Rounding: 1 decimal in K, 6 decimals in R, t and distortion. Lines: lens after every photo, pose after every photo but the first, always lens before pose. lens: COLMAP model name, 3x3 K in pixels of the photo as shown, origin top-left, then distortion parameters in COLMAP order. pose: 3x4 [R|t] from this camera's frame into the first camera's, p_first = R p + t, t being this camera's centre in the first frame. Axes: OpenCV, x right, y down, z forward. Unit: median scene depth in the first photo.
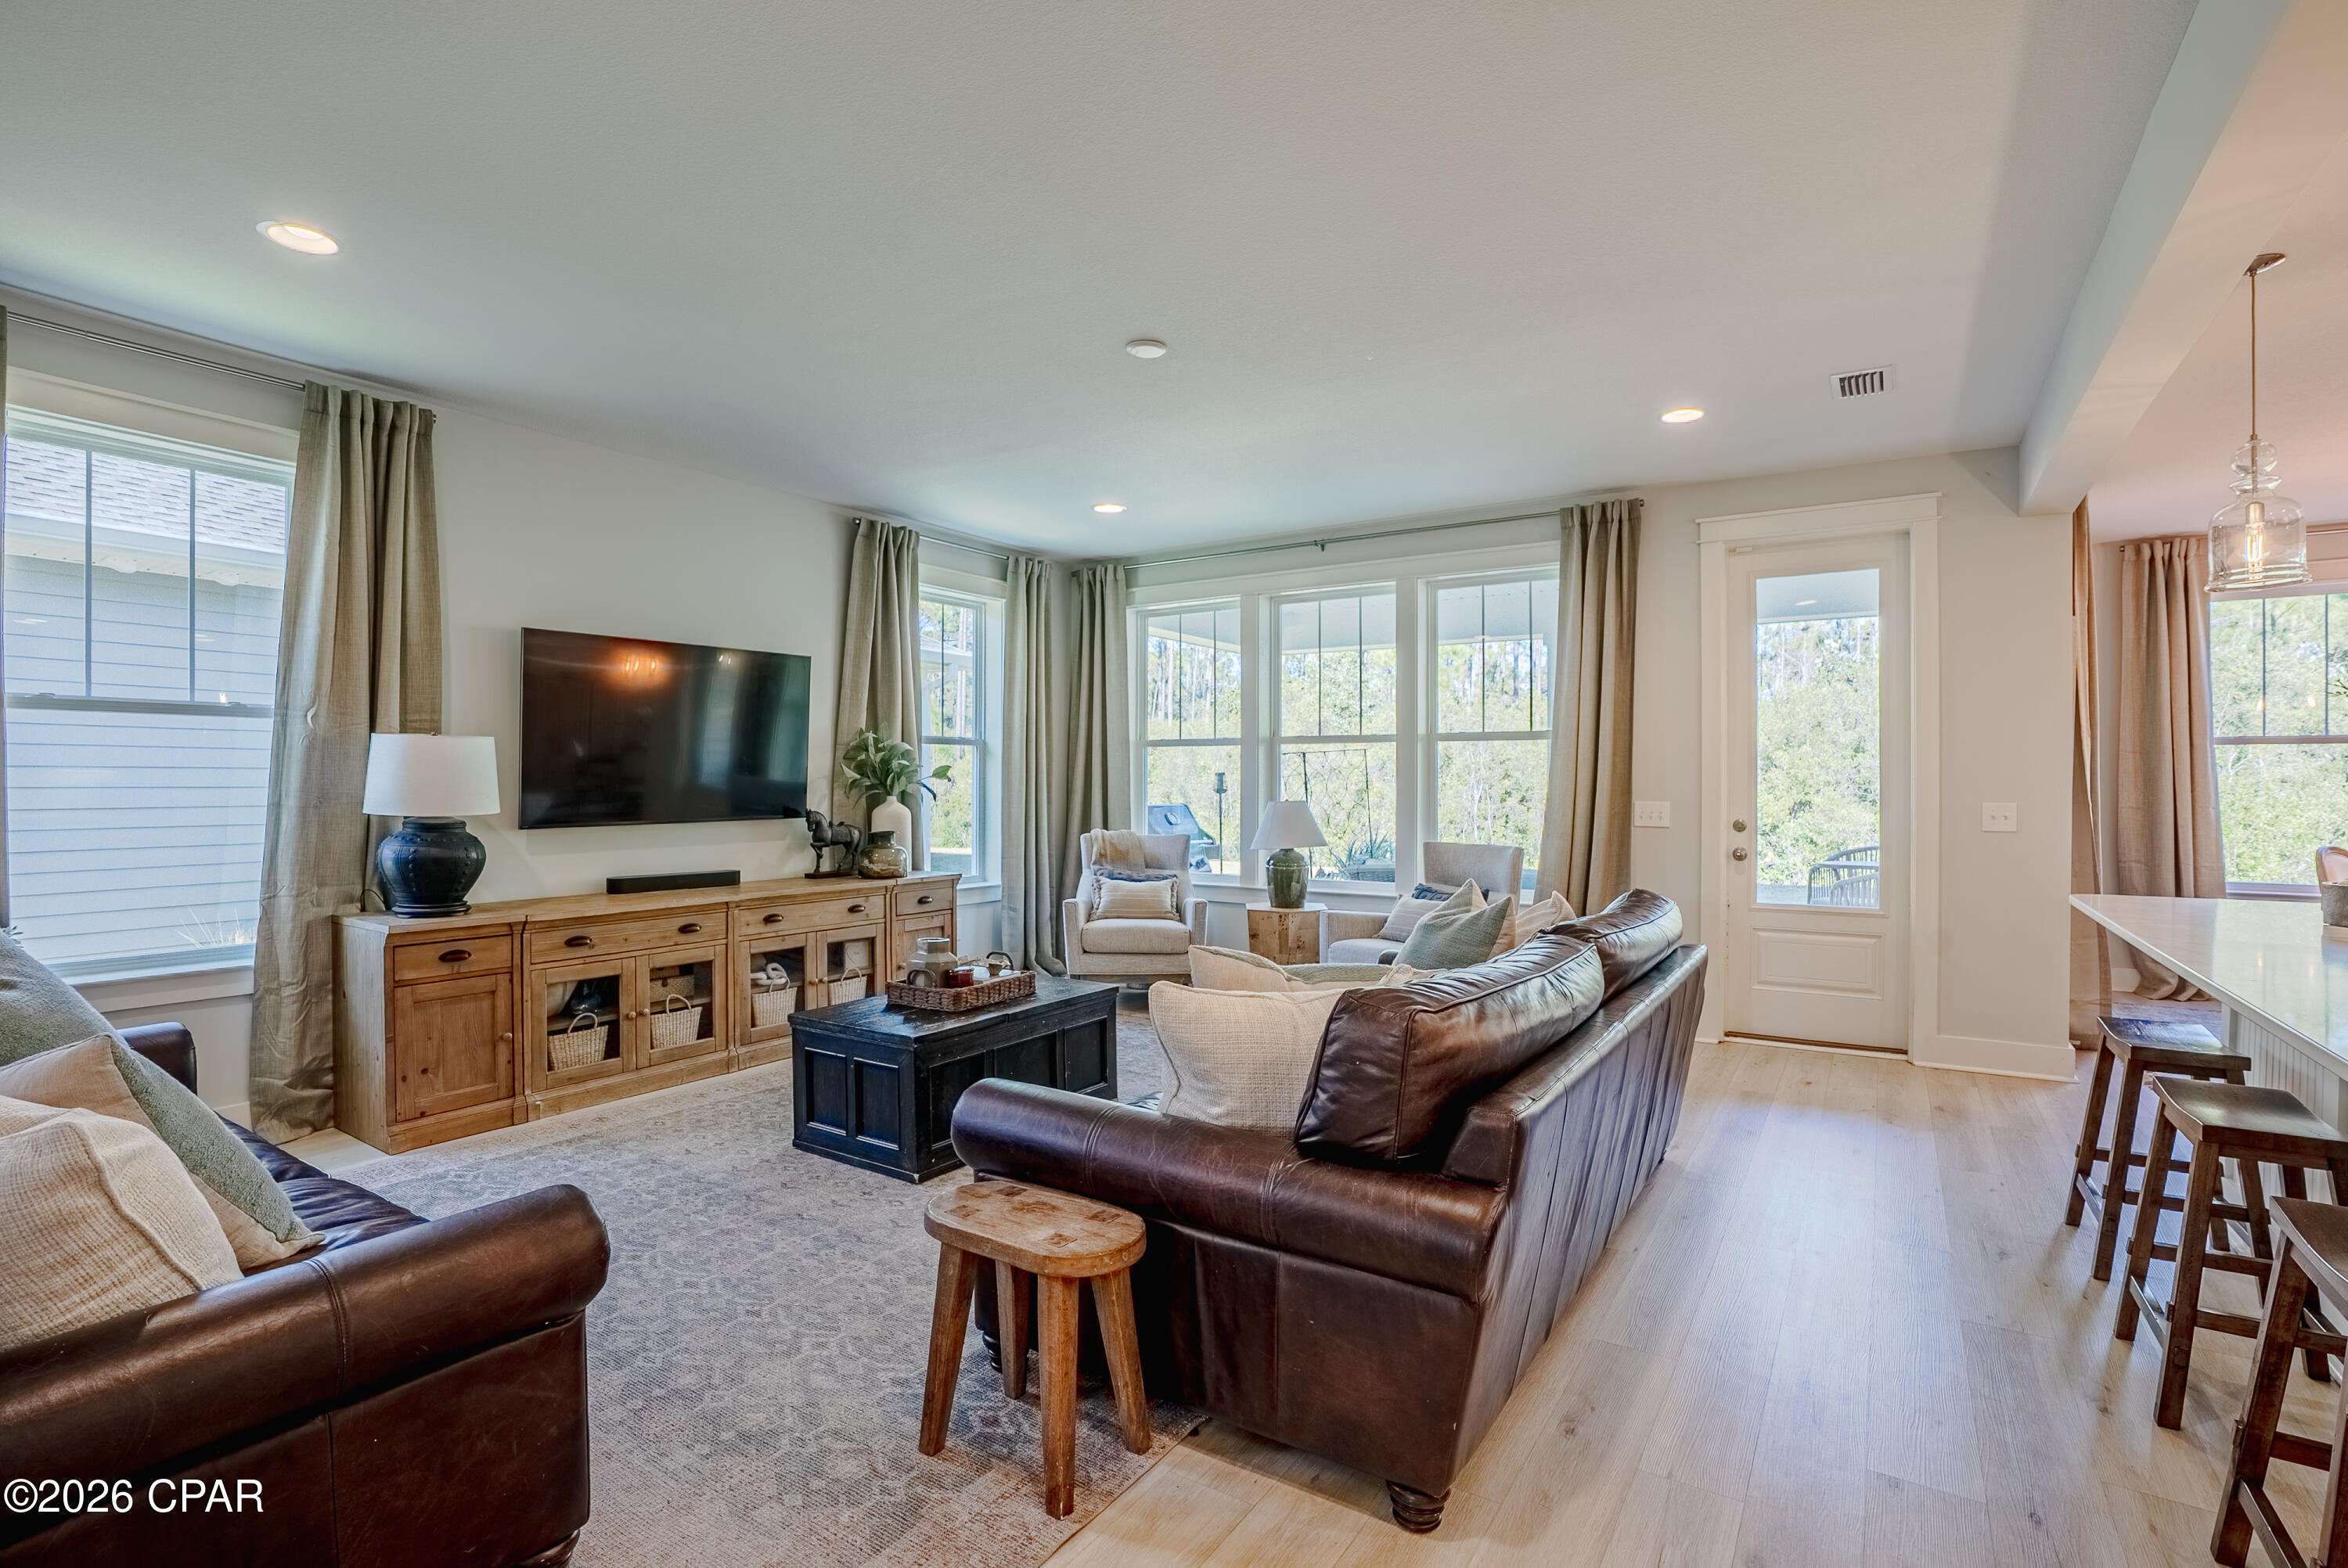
lens RADIAL K [[1108.3, 0, 1184.4], [0, 1108.3, 780.2], [0, 0, 1]] dist [-0.060235, 0.019859]
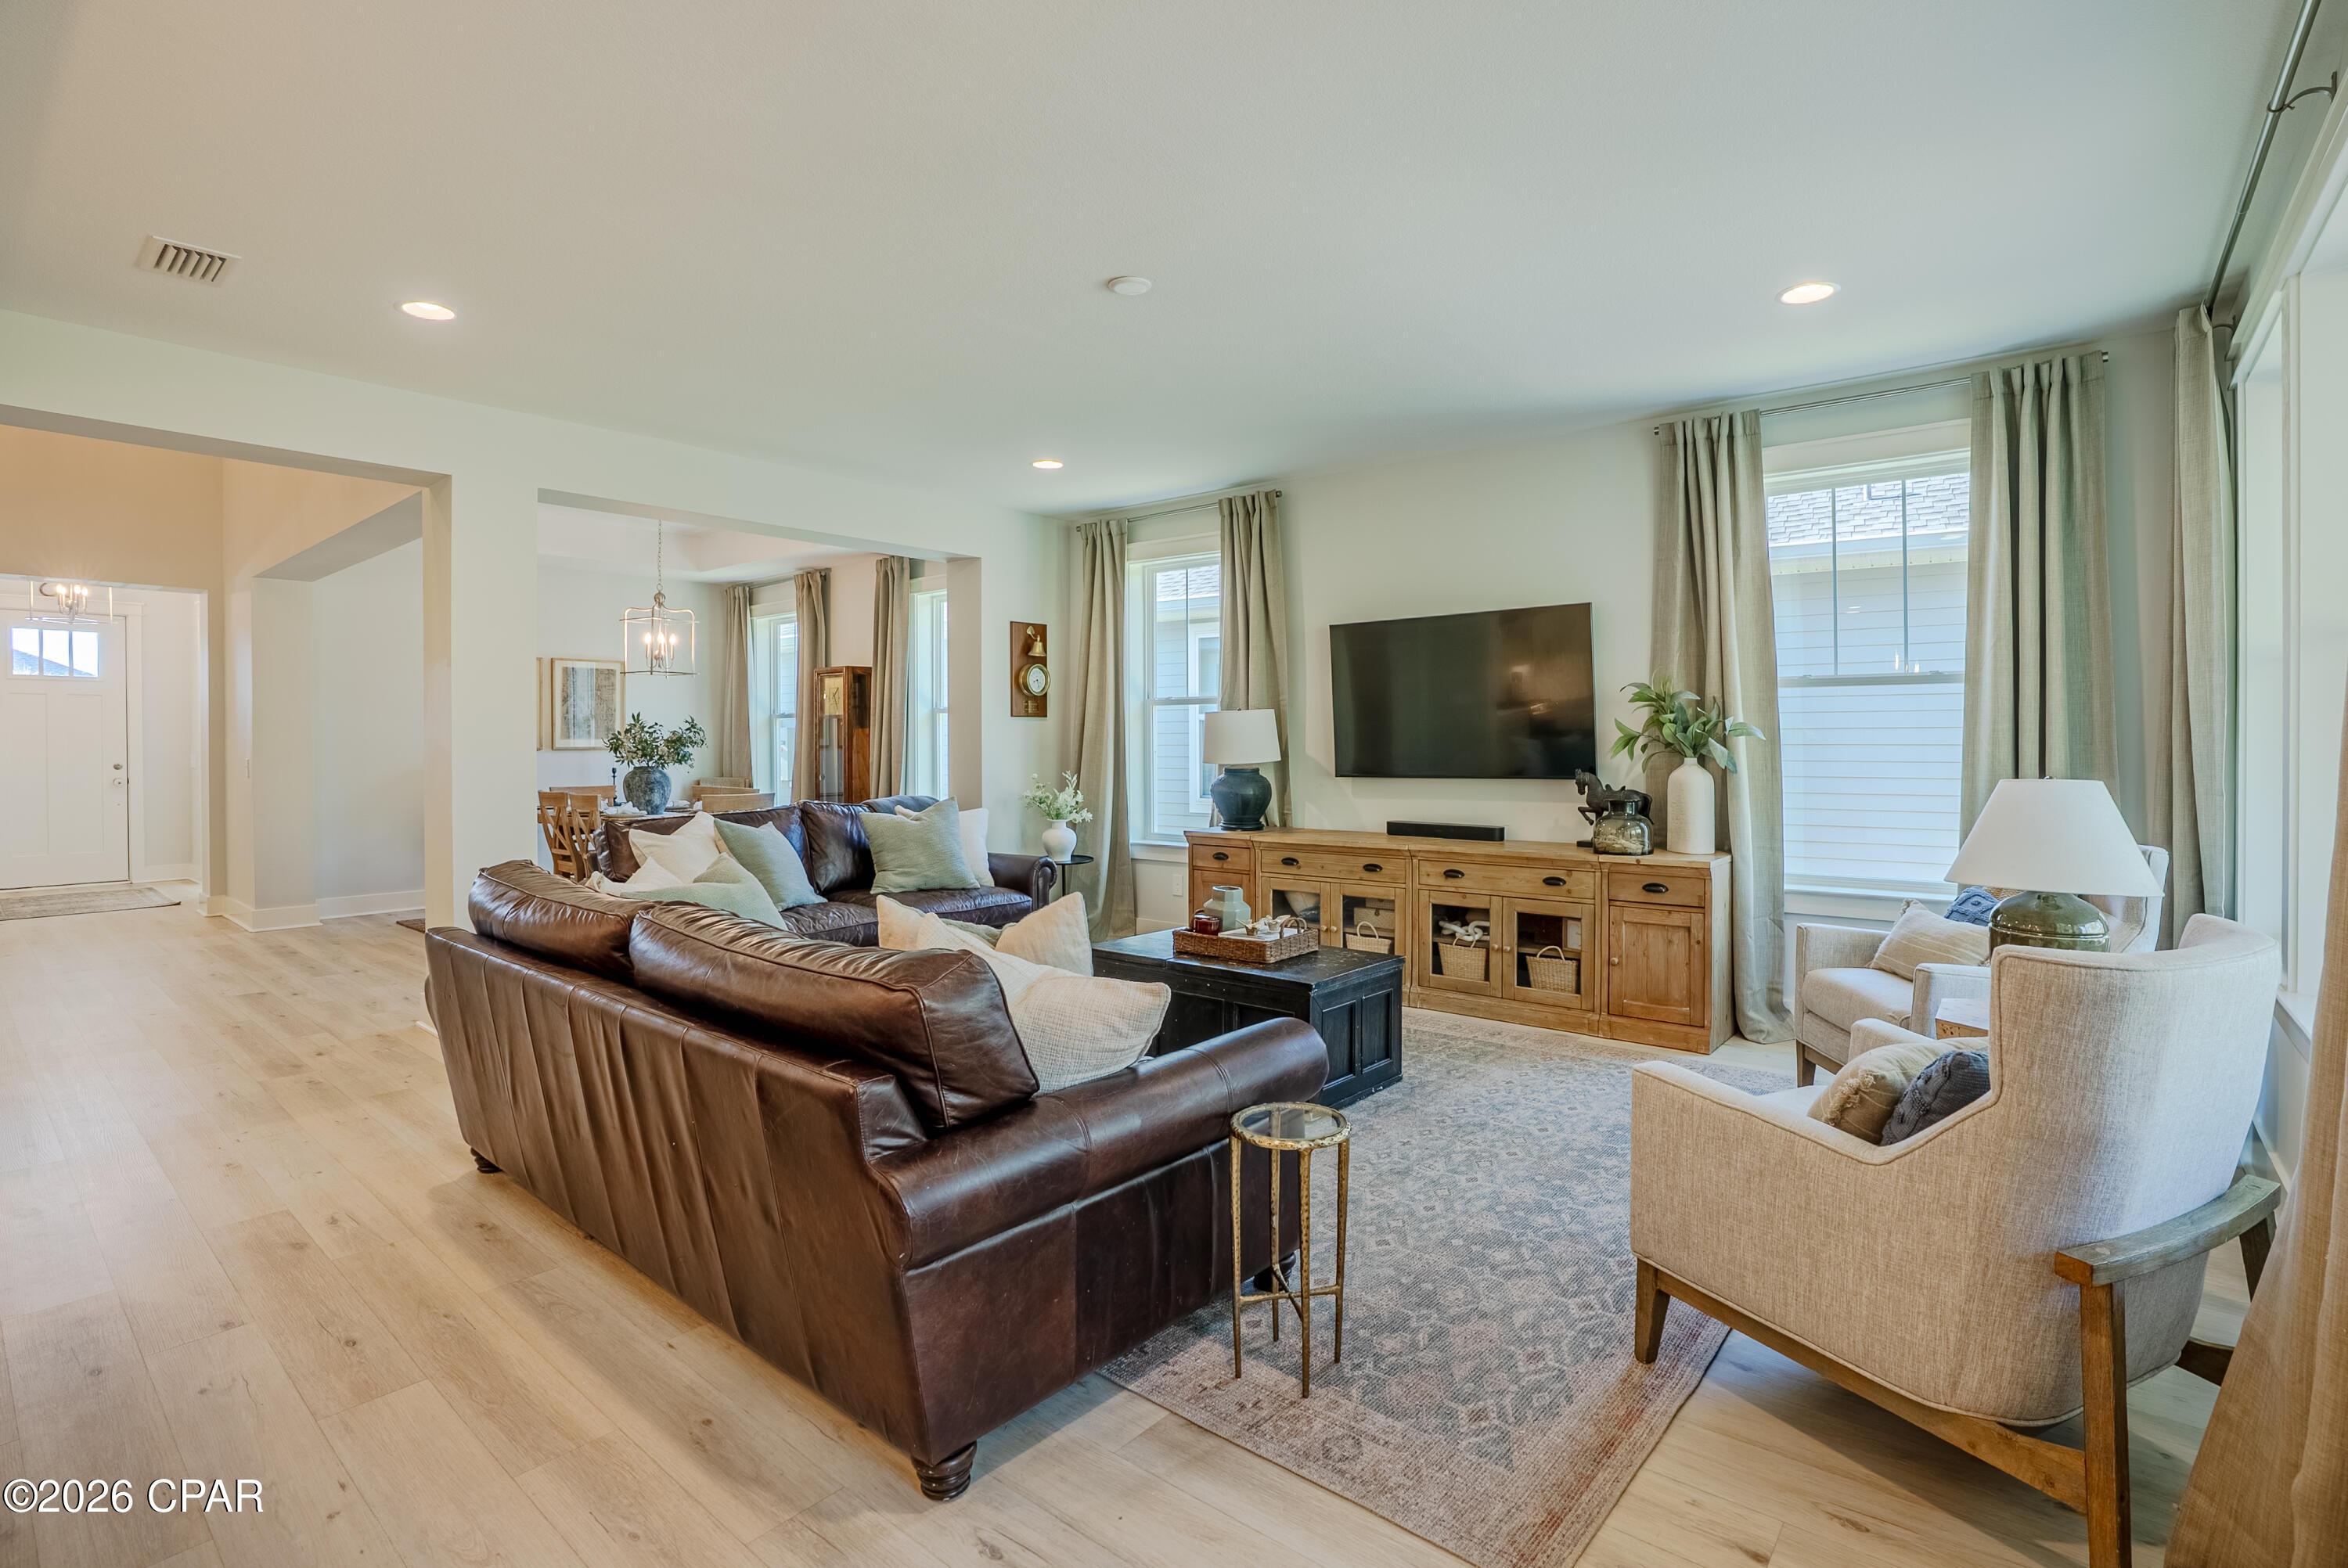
lens RADIAL K [[1108.3, 0, 1200.7], [0, 1108.3, 748.5], [0, 0, 1]] dist [-0.060235, 0.019859]
pose [[-0.089965, 0.004173, -0.995936, 0.621391], [0.001385, 0.999991, 0.004064, 0.003798], [0.995944, -0.001014, -0.089970, 0.794902]]
